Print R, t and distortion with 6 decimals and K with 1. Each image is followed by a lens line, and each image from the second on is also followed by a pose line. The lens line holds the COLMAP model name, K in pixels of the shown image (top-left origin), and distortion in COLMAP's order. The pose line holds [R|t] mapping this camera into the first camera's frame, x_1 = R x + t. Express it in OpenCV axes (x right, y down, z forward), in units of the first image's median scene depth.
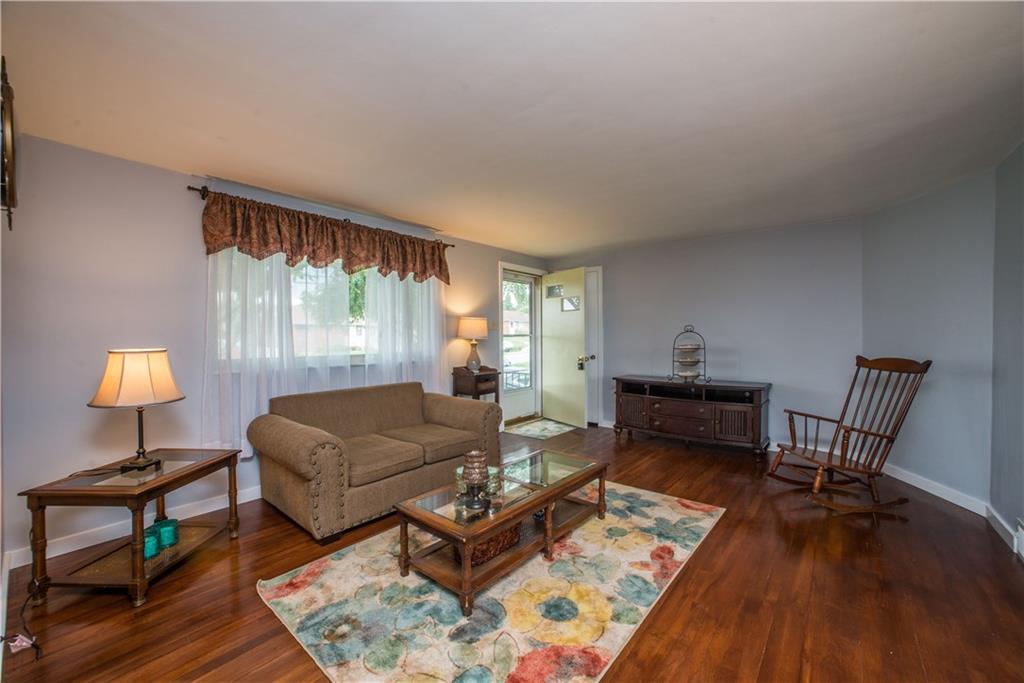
lens RADIAL K [[418.4, 0, 508.4], [0, 418.4, 340.2], [0, 0, 1]] dist [-0.032483, 0.009440]
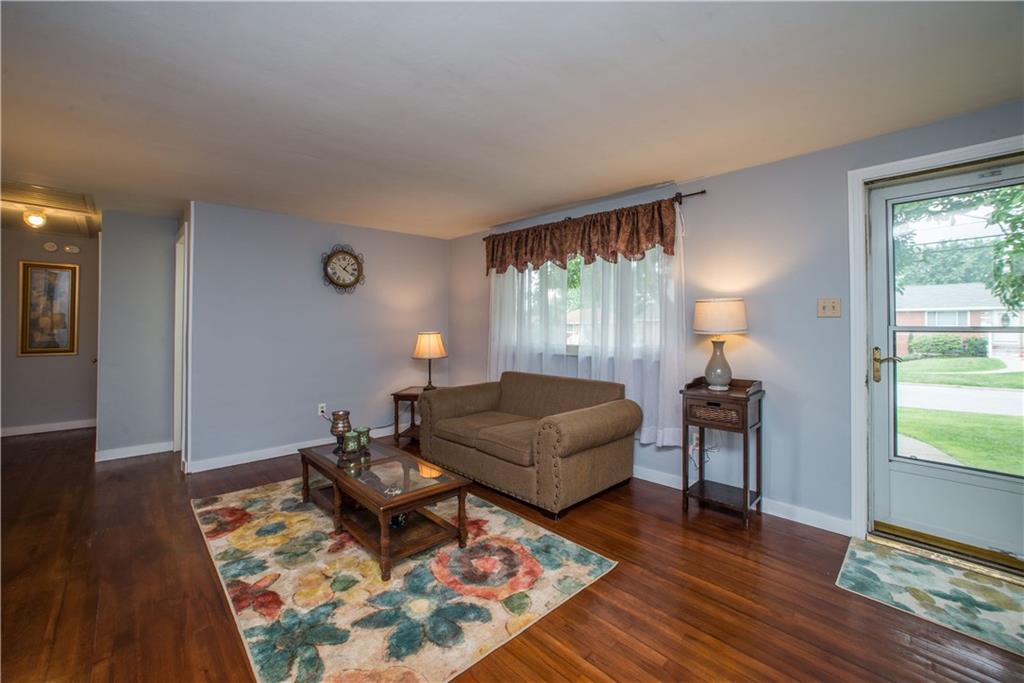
lens RADIAL K [[418.4, 0, 503.8], [0, 418.4, 323.2], [0, 0, 1]] dist [-0.032483, 0.009440]
pose [[-0.118145, 0.003660, -0.992990, 0.658132], [-0.011282, 0.999924, 0.005028, -0.022316], [0.992932, 0.011797, -0.118094, 0.917901]]
